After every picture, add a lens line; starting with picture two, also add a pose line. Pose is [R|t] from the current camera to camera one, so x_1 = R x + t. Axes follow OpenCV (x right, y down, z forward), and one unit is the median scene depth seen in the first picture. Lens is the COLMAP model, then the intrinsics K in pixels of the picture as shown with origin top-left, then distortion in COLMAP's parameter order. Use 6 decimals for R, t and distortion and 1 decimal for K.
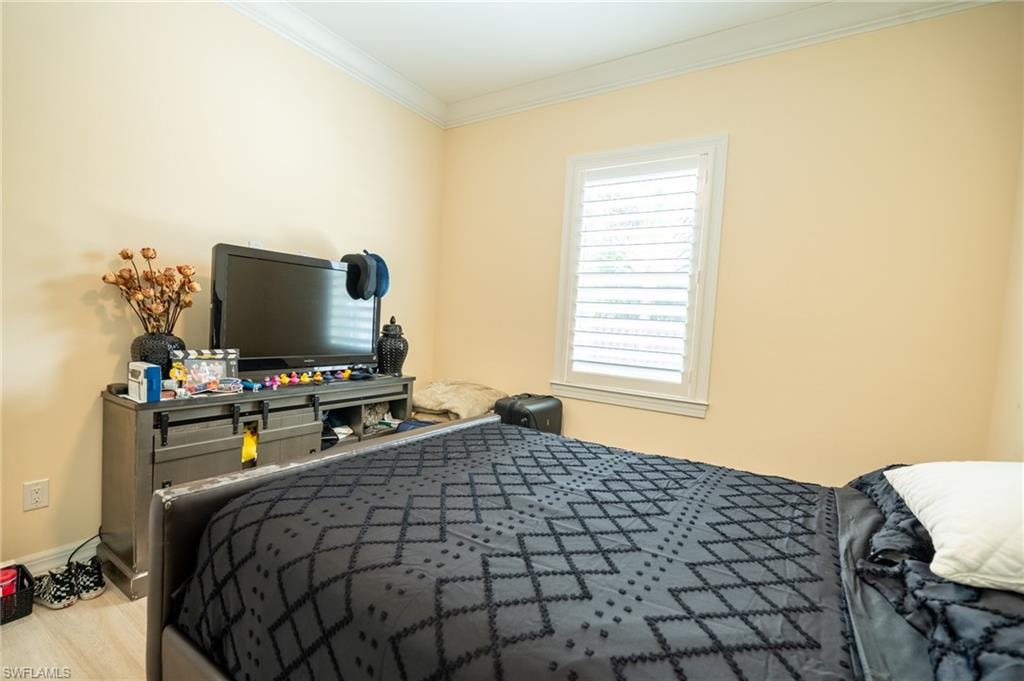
lens RADIAL K [[456.7, 0, 510.5], [0, 456.7, 340.8], [0, 0, 1]] dist [-0.010866, 0.002251]
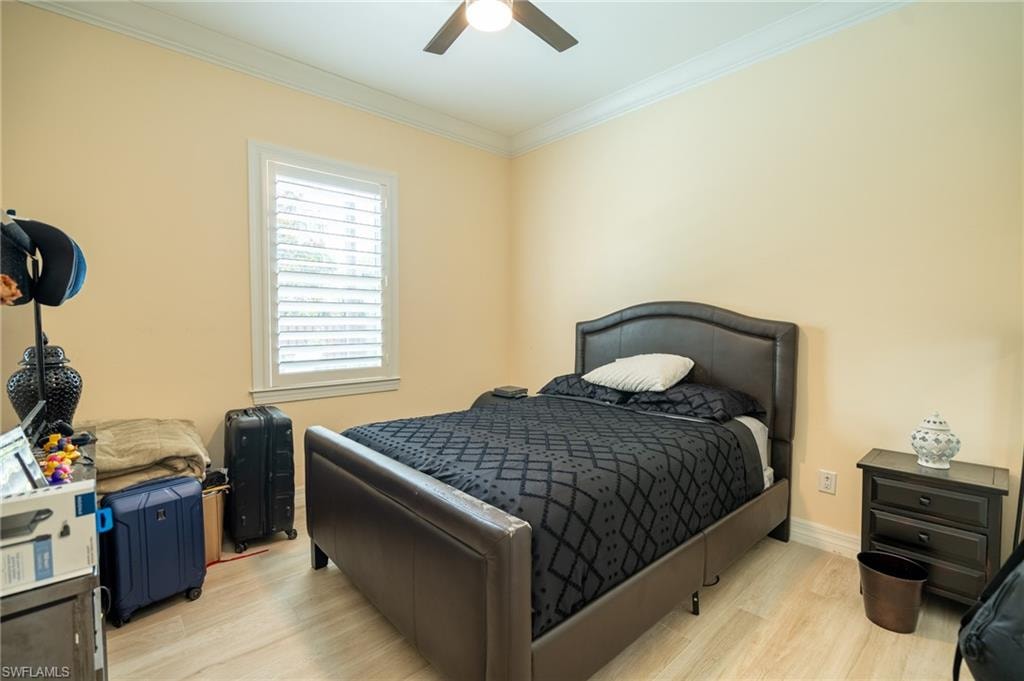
lens RADIAL K [[456.7, 0, 512.7], [0, 456.7, 341.4], [0, 0, 1]] dist [-0.010866, 0.002251]
pose [[0.257932, -0.100286, 0.960944, -0.666537], [0.059029, 0.994376, 0.087931, -0.058651], [-0.964358, 0.034043, 0.262402, 0.294239]]
